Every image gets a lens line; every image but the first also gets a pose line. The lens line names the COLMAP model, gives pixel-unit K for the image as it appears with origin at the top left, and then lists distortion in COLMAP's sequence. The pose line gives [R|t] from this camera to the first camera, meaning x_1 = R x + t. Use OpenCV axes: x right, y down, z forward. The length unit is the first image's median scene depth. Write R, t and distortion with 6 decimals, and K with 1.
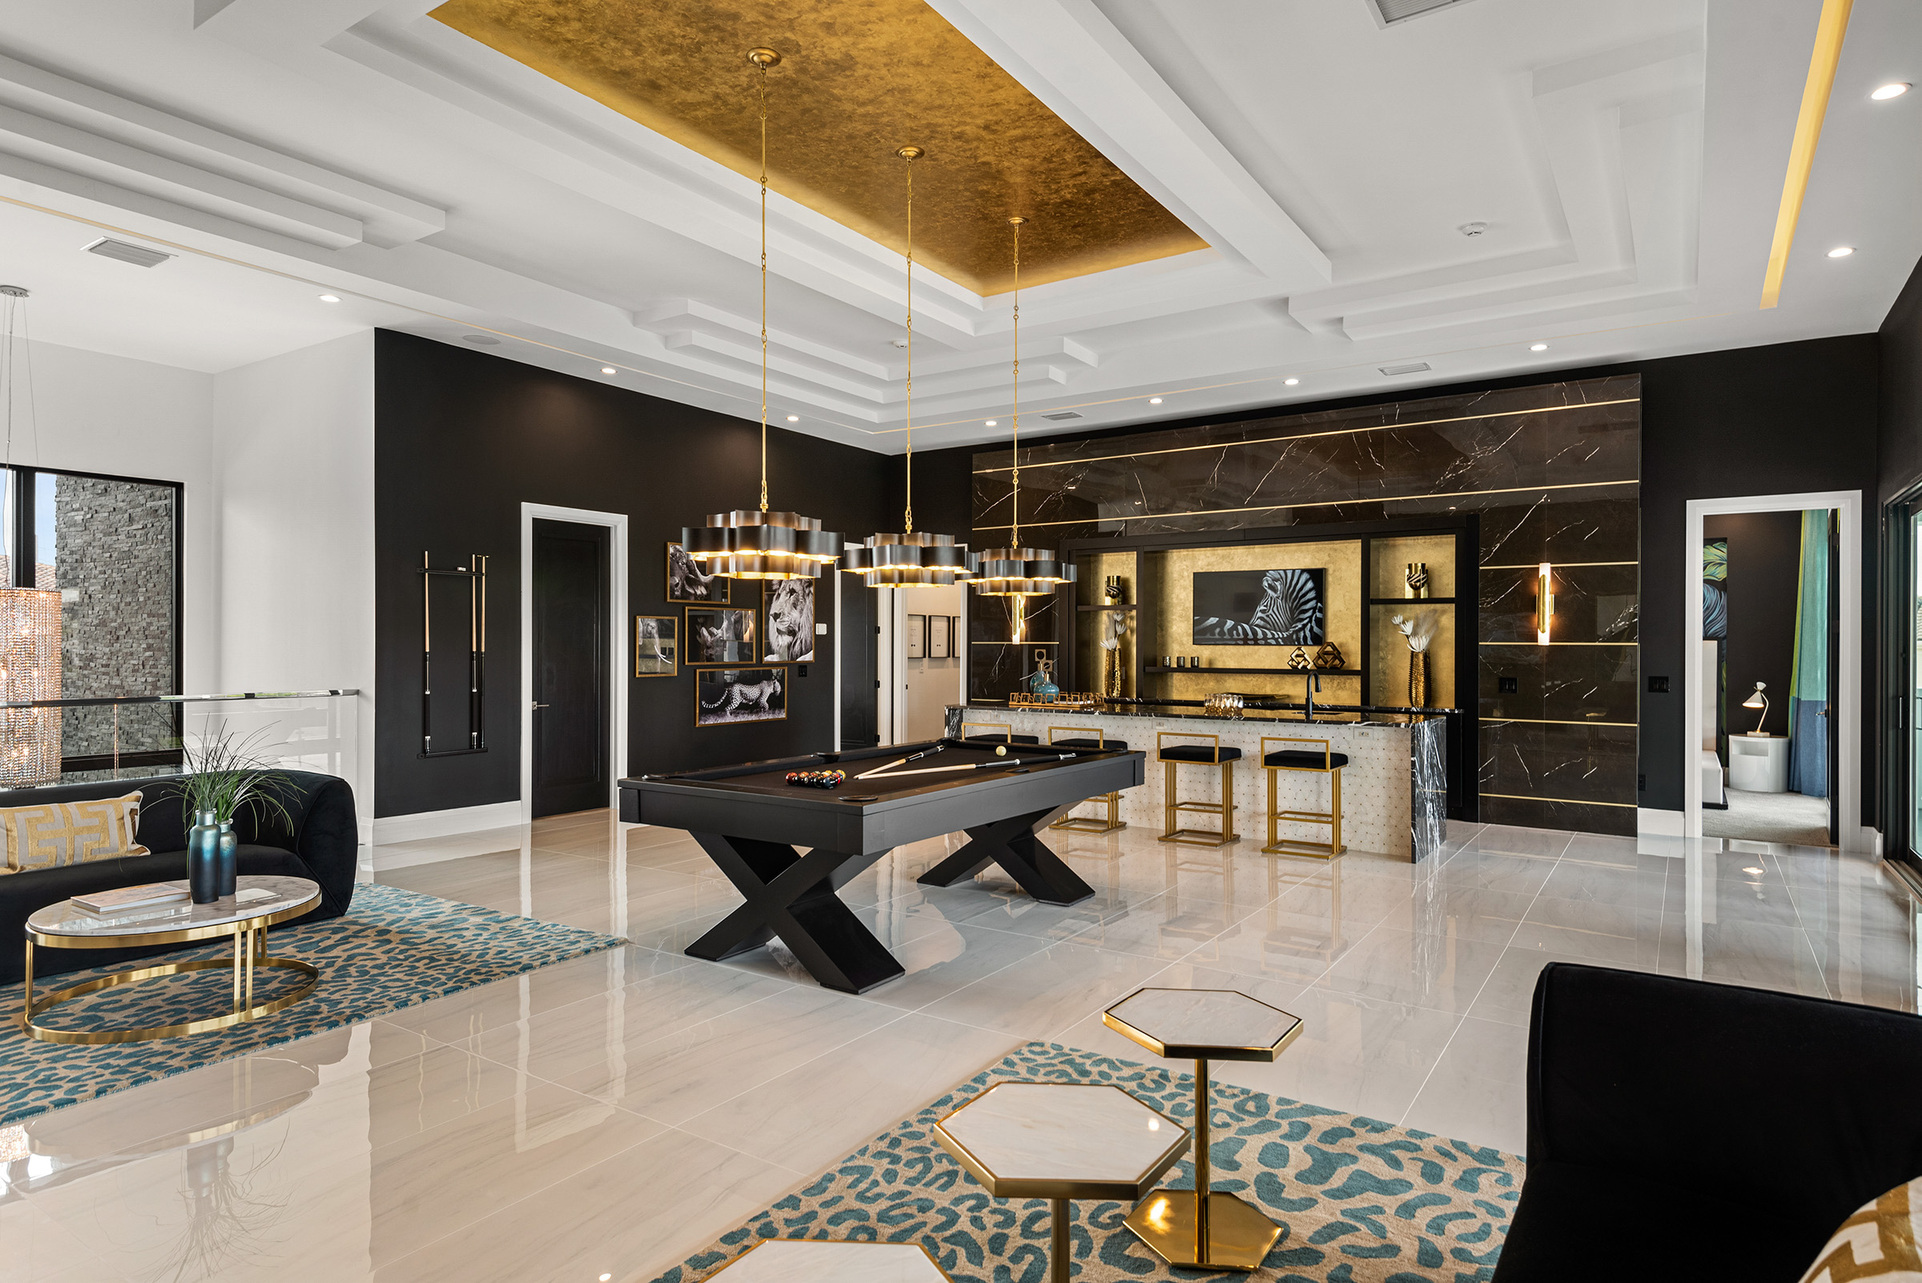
lens RADIAL K [[1093.9, 0, 962.0], [0, 1093.9, 644.1], [0, 0, 1]] dist [0.007299, 0.001155]
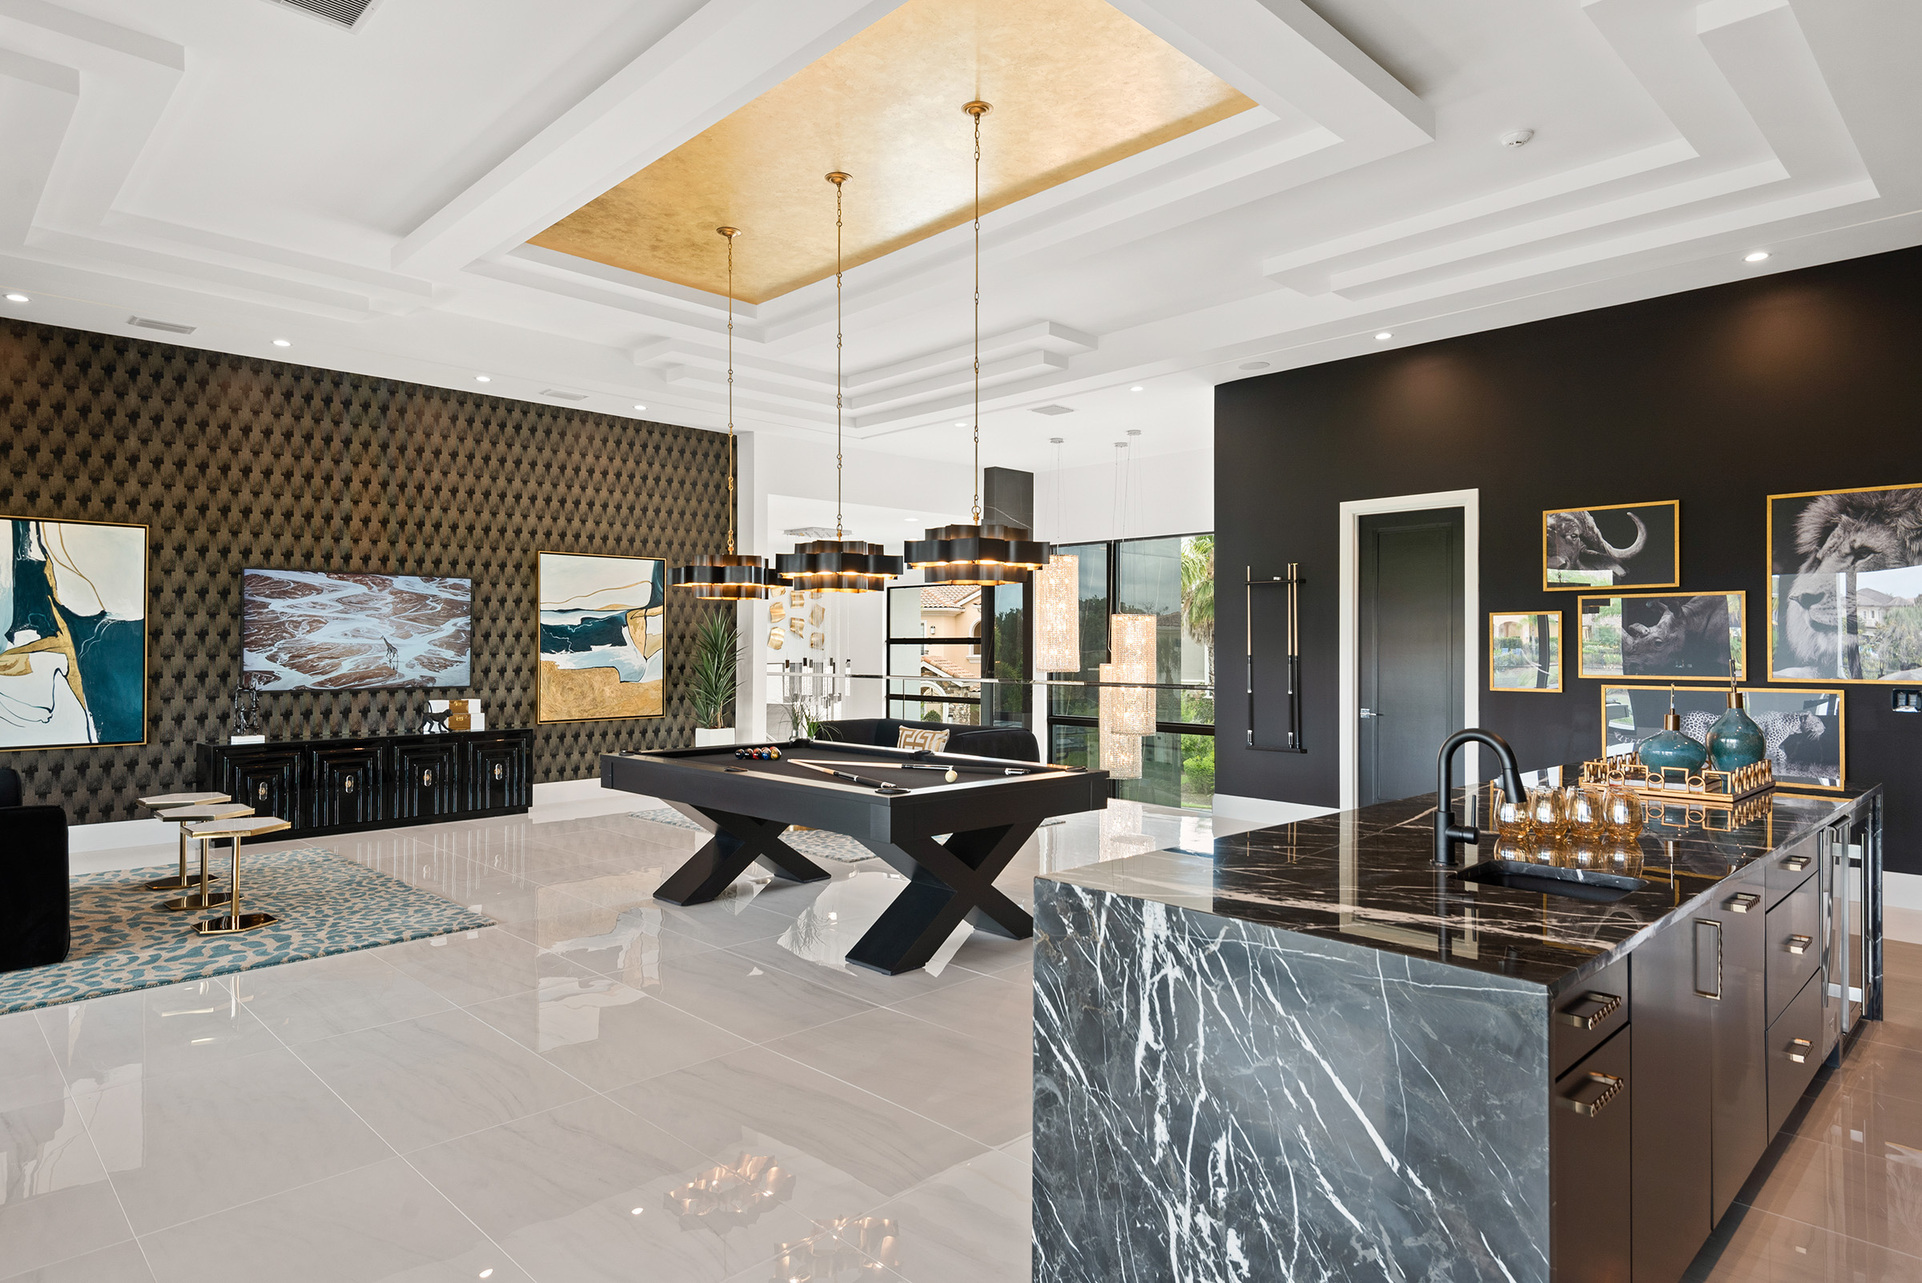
lens RADIAL K [[1093.9, 0, 963.3], [0, 1093.9, 642.5], [0, 0, 1]] dist [0.007299, 0.001155]
pose [[-0.226633, -0.008844, -0.973940, 0.568869], [-0.001743, 0.999961, -0.008675, 0.003394], [0.973979, -0.000268, -0.226640, 0.819152]]
